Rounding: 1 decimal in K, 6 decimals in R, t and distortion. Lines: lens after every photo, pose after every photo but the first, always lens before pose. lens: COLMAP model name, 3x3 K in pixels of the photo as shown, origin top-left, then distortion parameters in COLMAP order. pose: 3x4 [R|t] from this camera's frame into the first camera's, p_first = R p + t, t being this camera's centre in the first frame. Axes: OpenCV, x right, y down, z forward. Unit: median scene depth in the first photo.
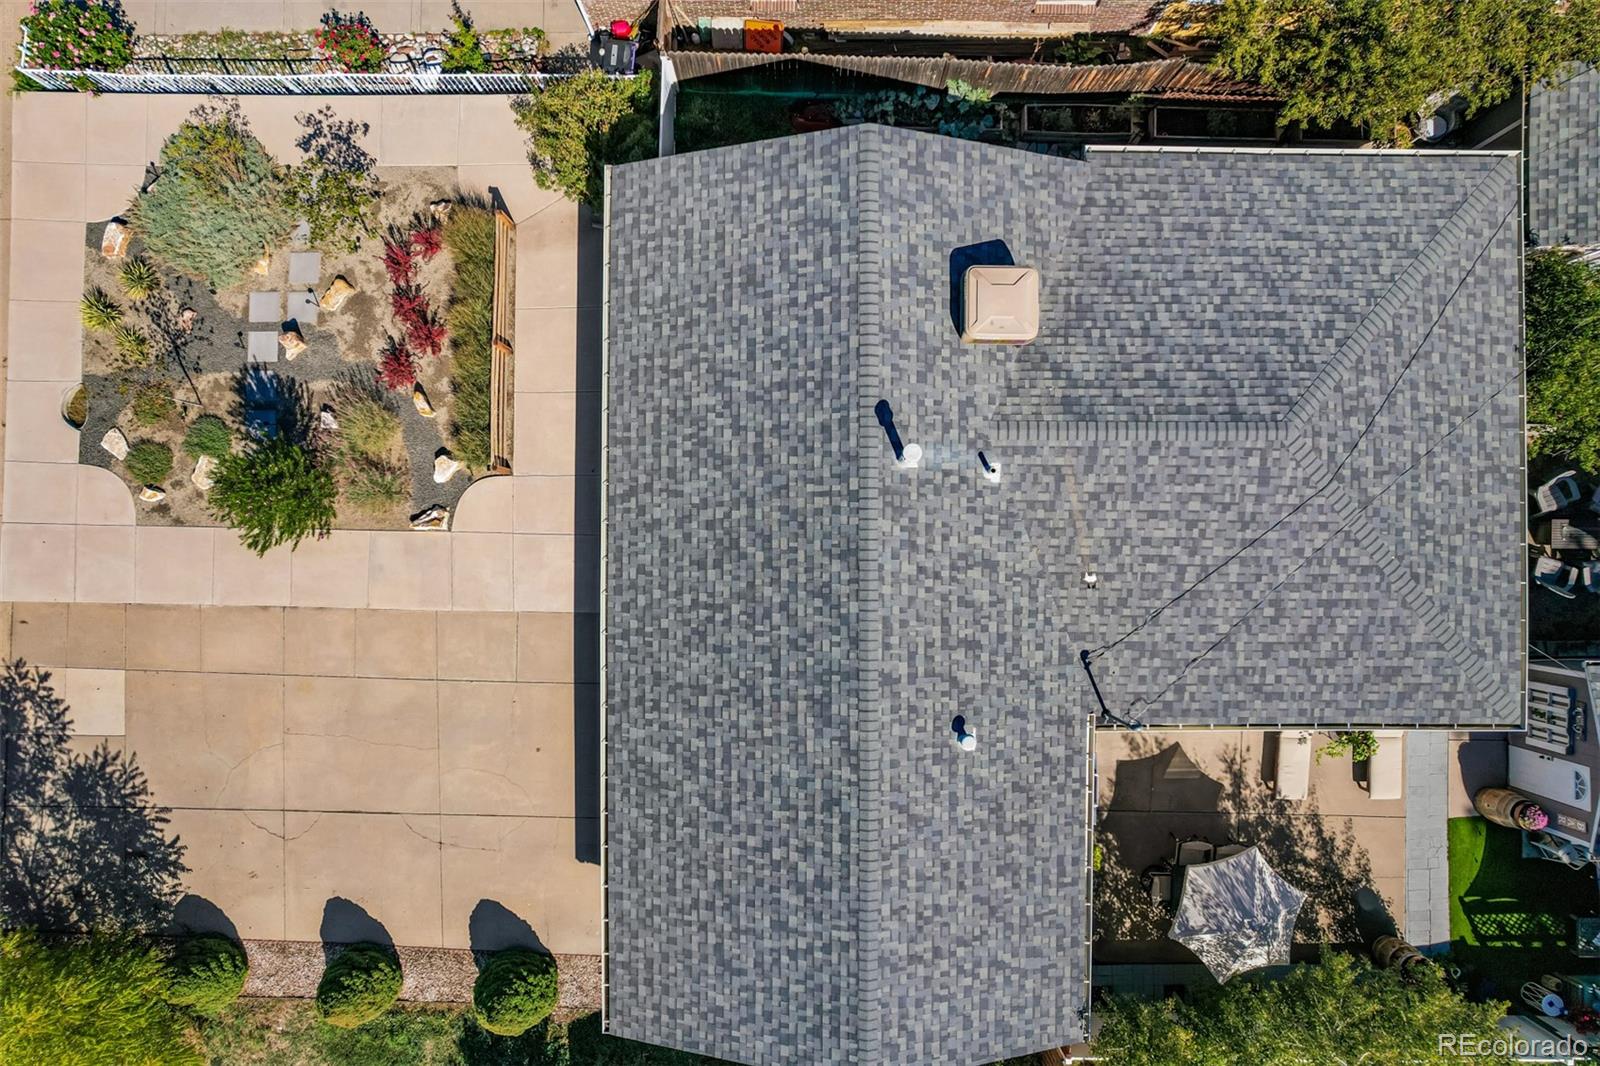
lens RADIAL K [[1035.7, 0, 800.0], [0, 1035.7, 533.0], [0, 0, 1]] dist [-0.094375, 0.083053]
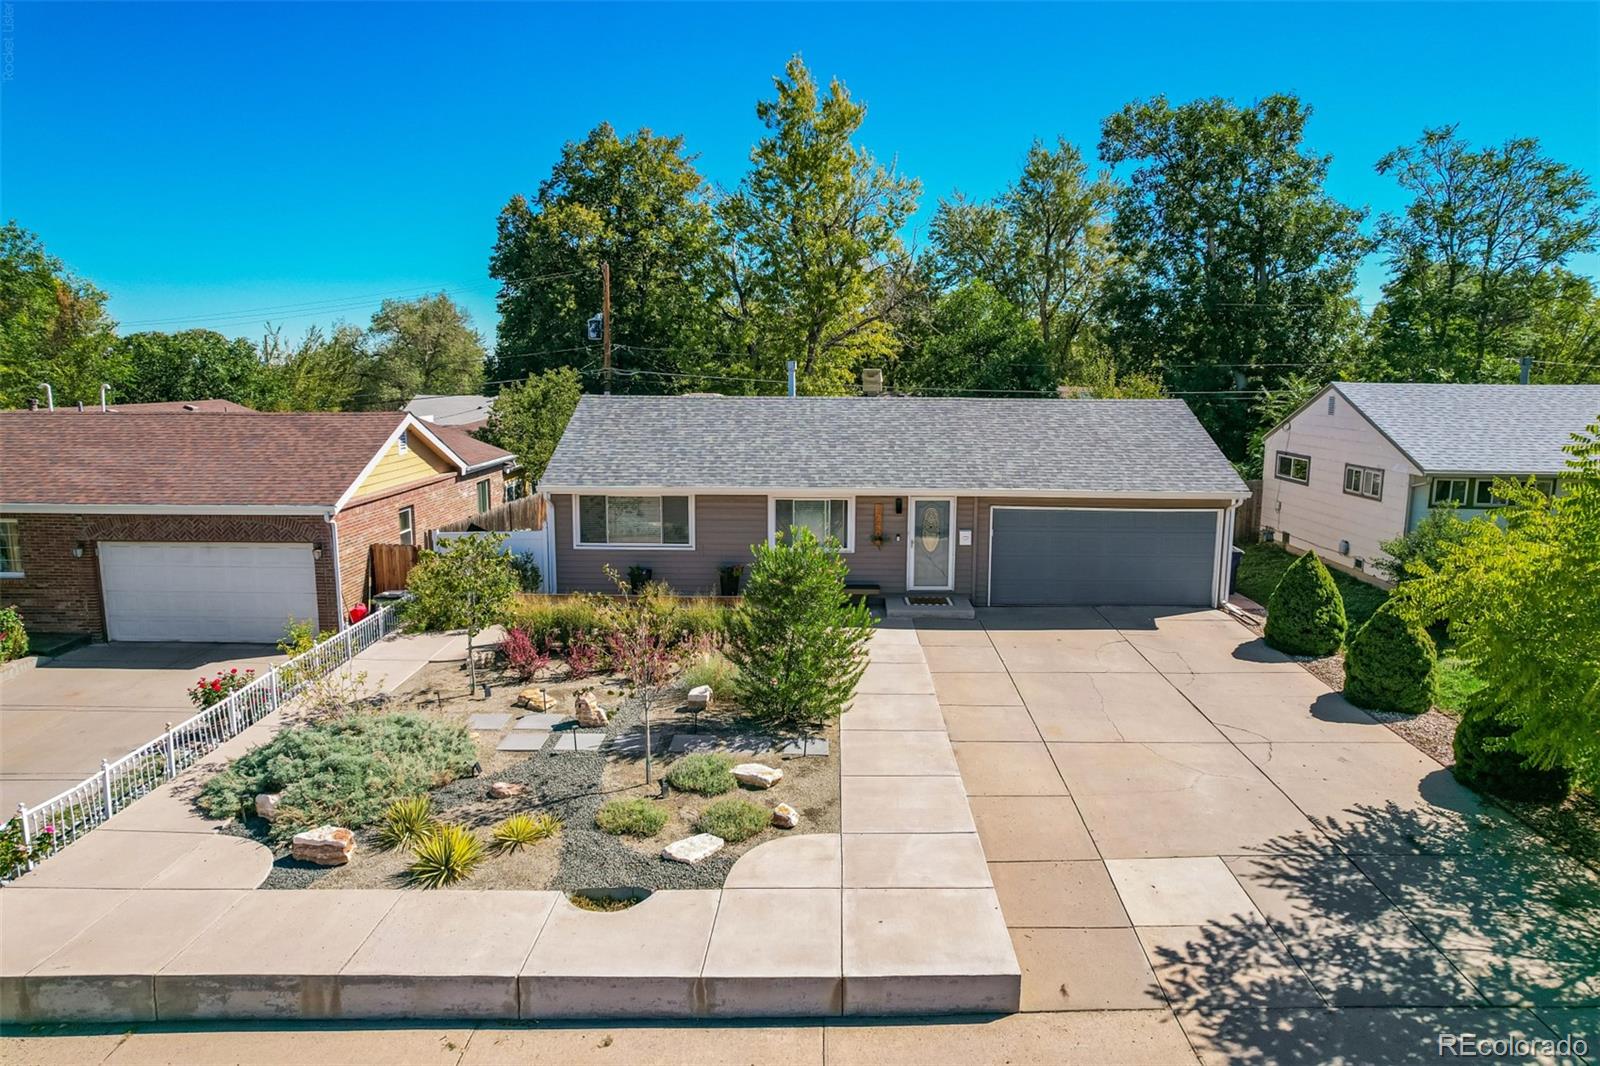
lens RADIAL K [[1035.7, 0, 800.0], [0, 1035.7, 533.0], [0, 0, 1]] dist [-0.094375, 0.083053]
pose [[0.012159, -0.151885, 0.988323, -1.199551], [0.999736, 0.021105, -0.009056, -0.028949], [-0.019483, 0.988173, 0.152101, 0.743698]]
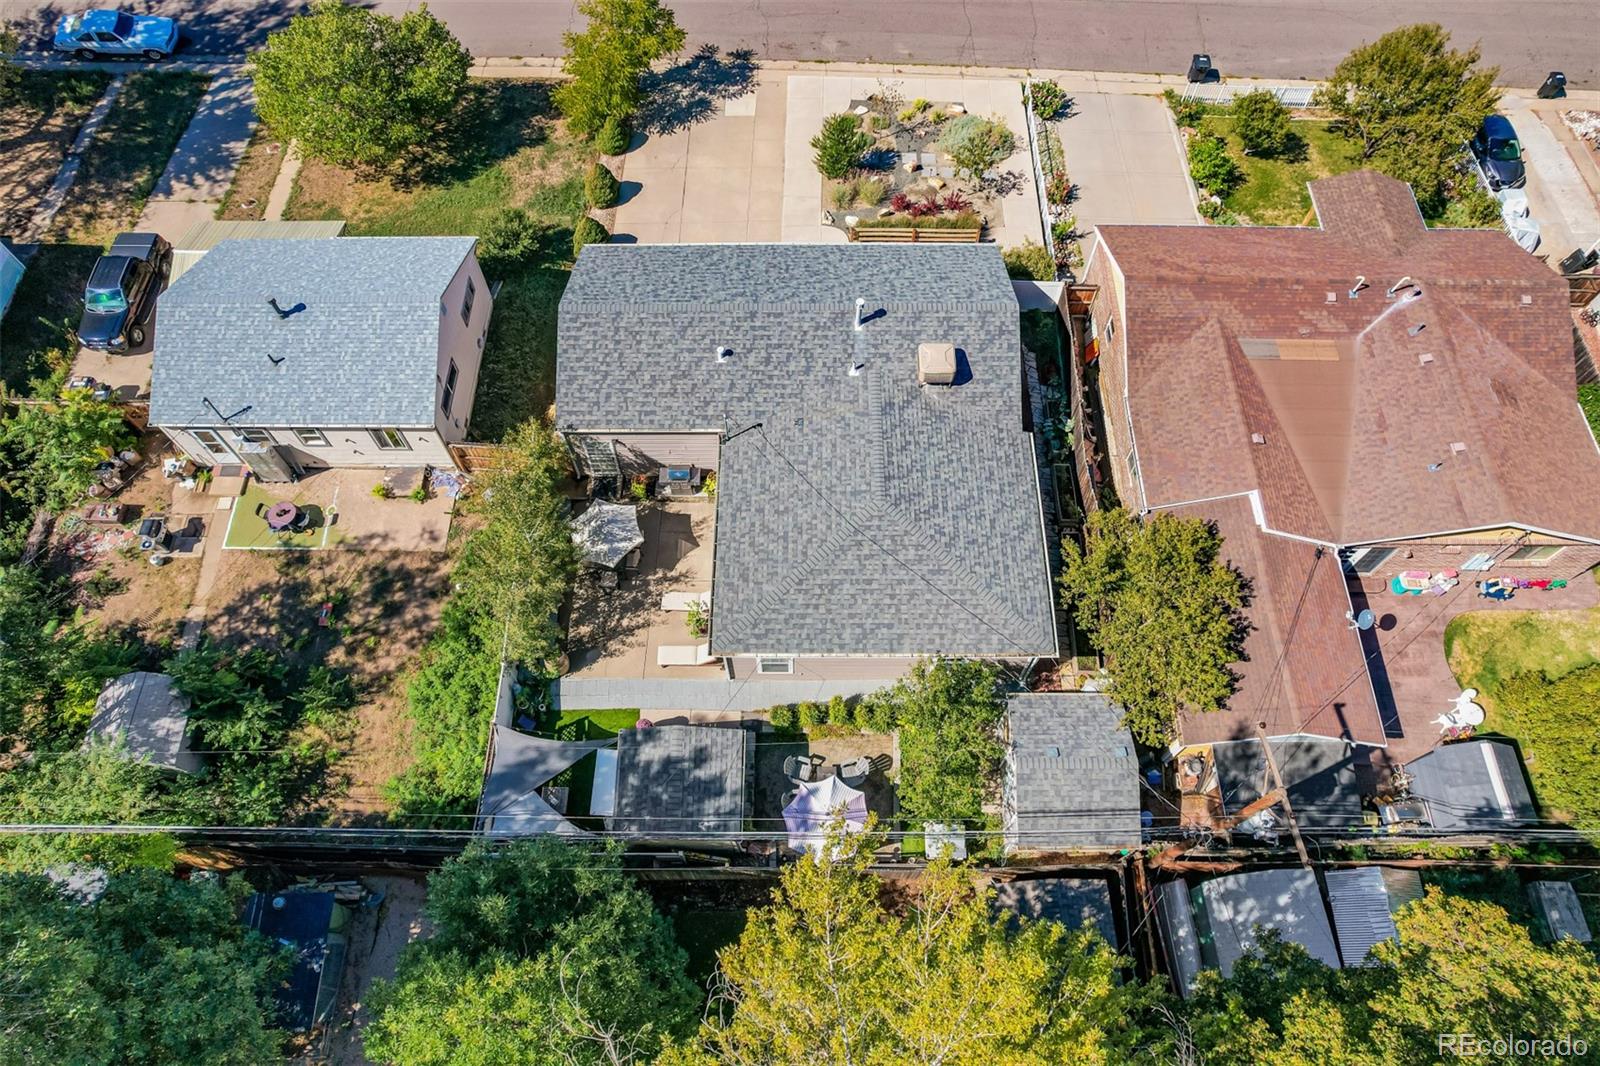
lens RADIAL K [[1035.7, 0, 800.0], [0, 1035.7, 533.0], [0, 0, 1]] dist [-0.094375, 0.083053]
pose [[-0.001145, 0.884387, -0.466753, 1.124237], [-0.999856, 0.006888, 0.015504, 0.013433], [0.016926, 0.466704, 0.884252, -0.500358]]
